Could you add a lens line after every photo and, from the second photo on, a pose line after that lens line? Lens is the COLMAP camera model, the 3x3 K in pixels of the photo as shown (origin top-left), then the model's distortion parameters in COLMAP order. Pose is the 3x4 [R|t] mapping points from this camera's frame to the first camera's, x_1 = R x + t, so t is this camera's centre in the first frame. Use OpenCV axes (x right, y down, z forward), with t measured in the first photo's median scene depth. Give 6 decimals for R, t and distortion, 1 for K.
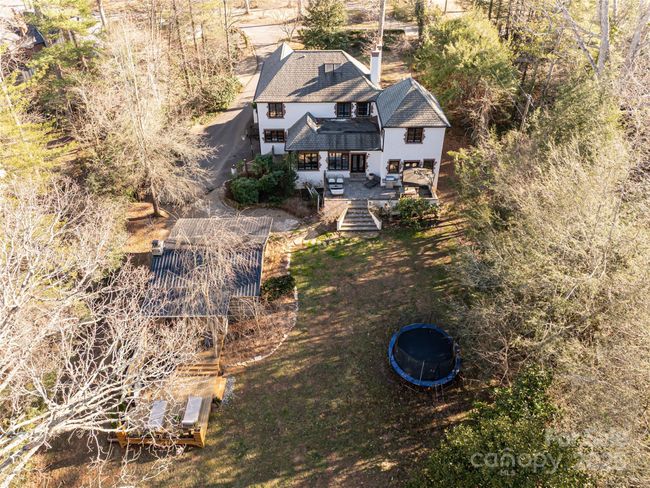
lens RADIAL K [[544.1, 0, 340.9], [0, 544.1, 255.2], [0, 0, 1]] dist [-0.022343, -0.001789]
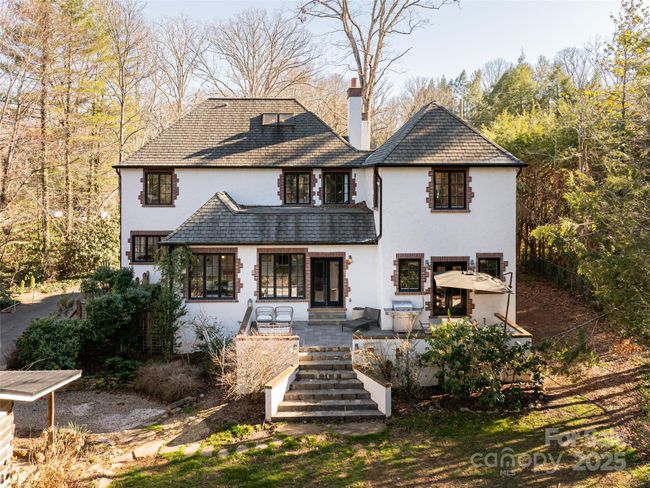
lens RADIAL K [[544.1, 0, 340.9], [0, 544.1, 255.2], [0, 0, 1]] dist [-0.022343, -0.001789]
pose [[0.999866, -0.010692, 0.012381, 0.038504], [0.016241, 0.739681, -0.672762, 0.112065], [-0.001965, 0.672873, 0.739756, 0.673561]]
